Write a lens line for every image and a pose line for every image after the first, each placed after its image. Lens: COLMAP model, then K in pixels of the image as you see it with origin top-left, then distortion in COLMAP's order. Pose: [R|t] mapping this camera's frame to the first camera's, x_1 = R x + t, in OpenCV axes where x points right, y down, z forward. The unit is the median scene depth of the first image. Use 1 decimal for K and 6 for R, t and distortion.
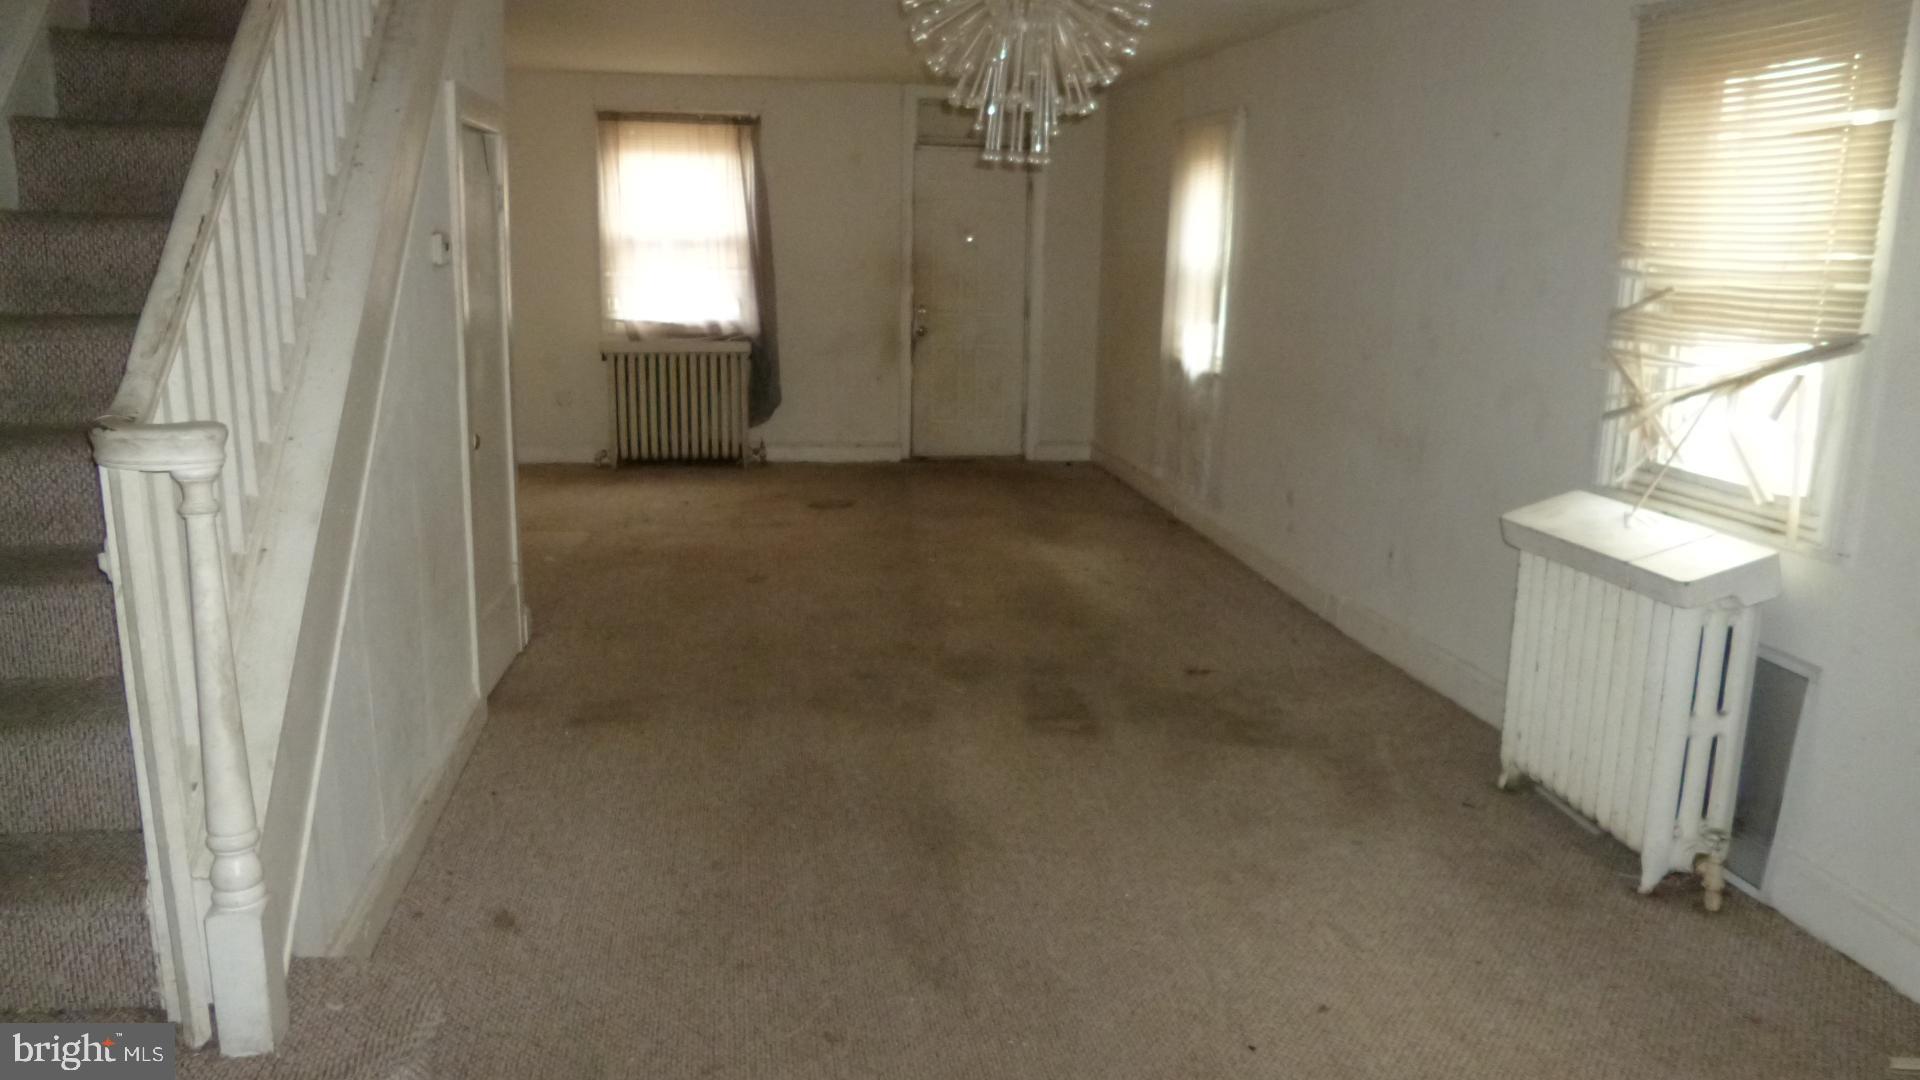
lens RADIAL K [[1391.3, 0, 958.7], [0, 1391.3, 548.8], [0, 0, 1]] dist [-0.059035, 0.021958]
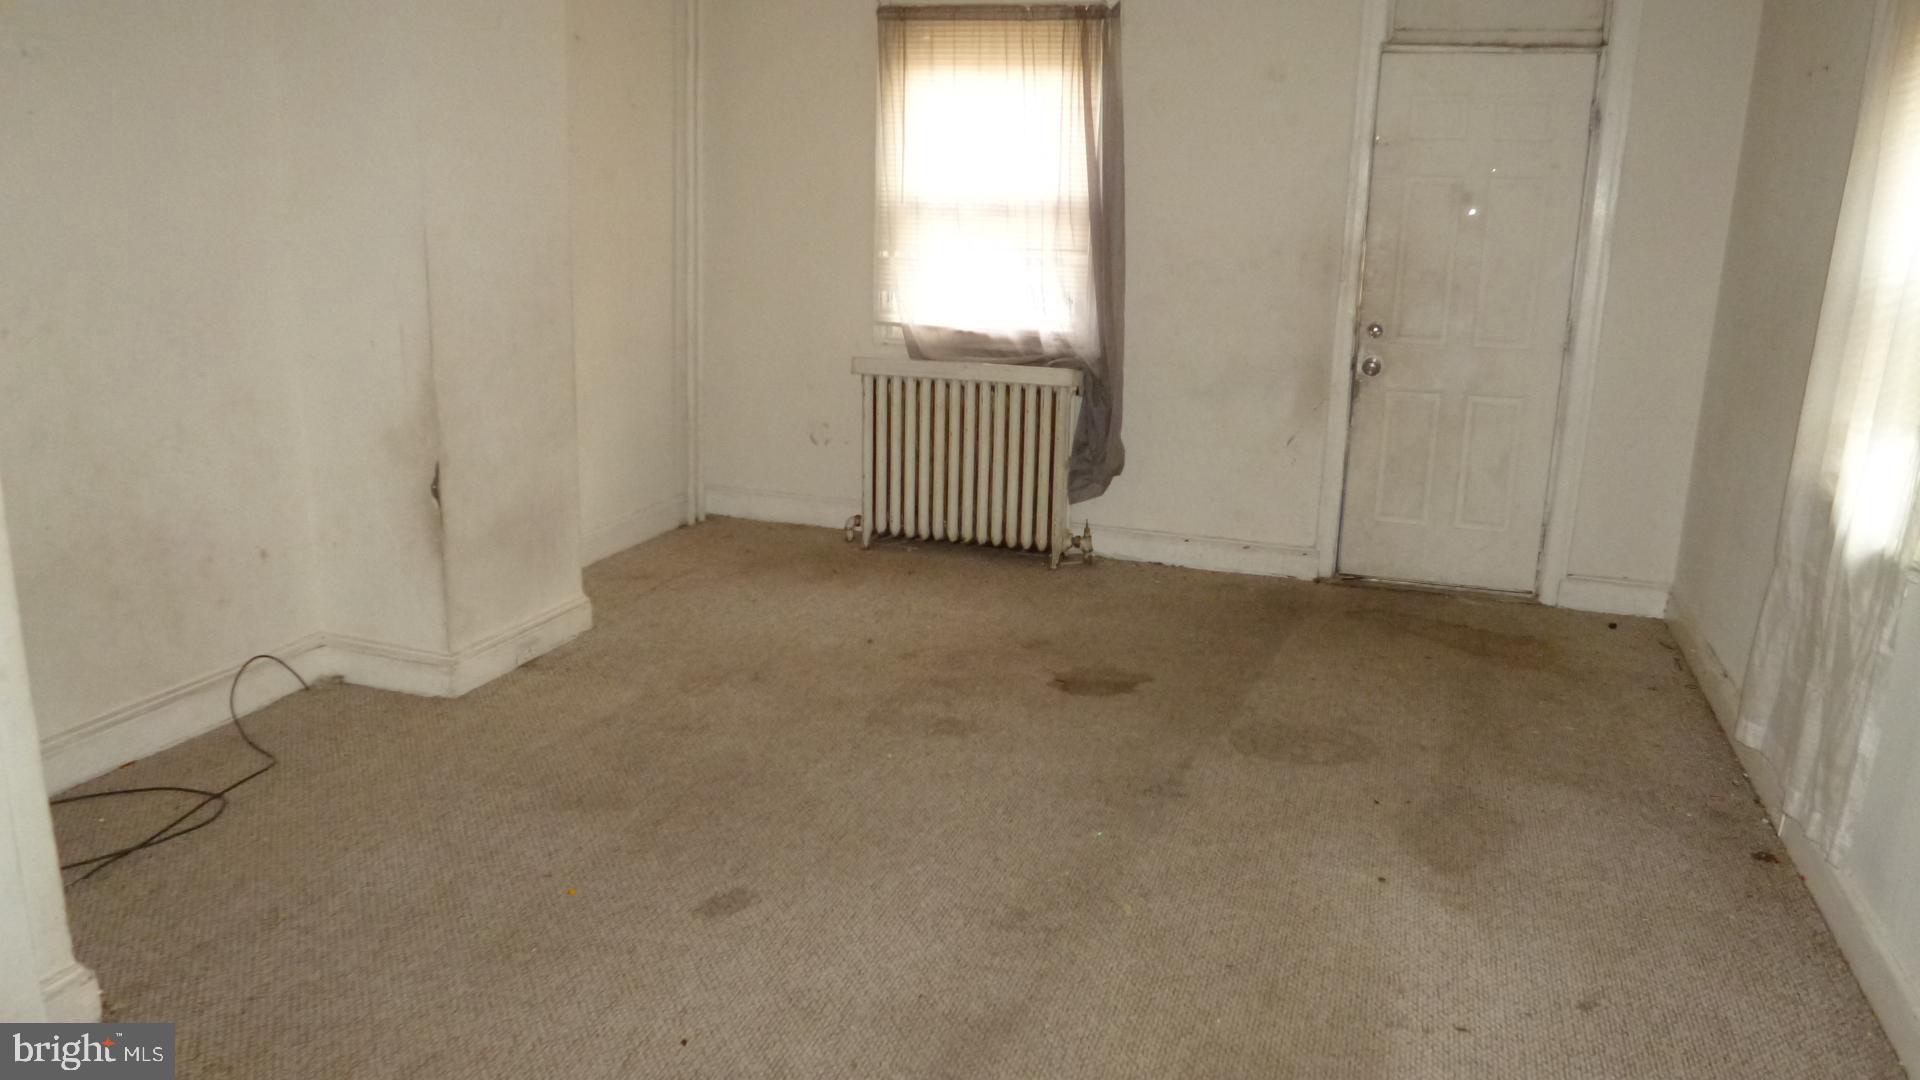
lens RADIAL K [[1391.3, 0, 956.5], [0, 1391.3, 525.8], [0, 0, 1]] dist [-0.059035, 0.021958]
pose [[0.890113, 0.113697, -0.441329, 0.085713], [-0.112417, 0.993233, 0.029148, -0.090173], [0.441657, 0.023668, 0.896872, 0.411424]]
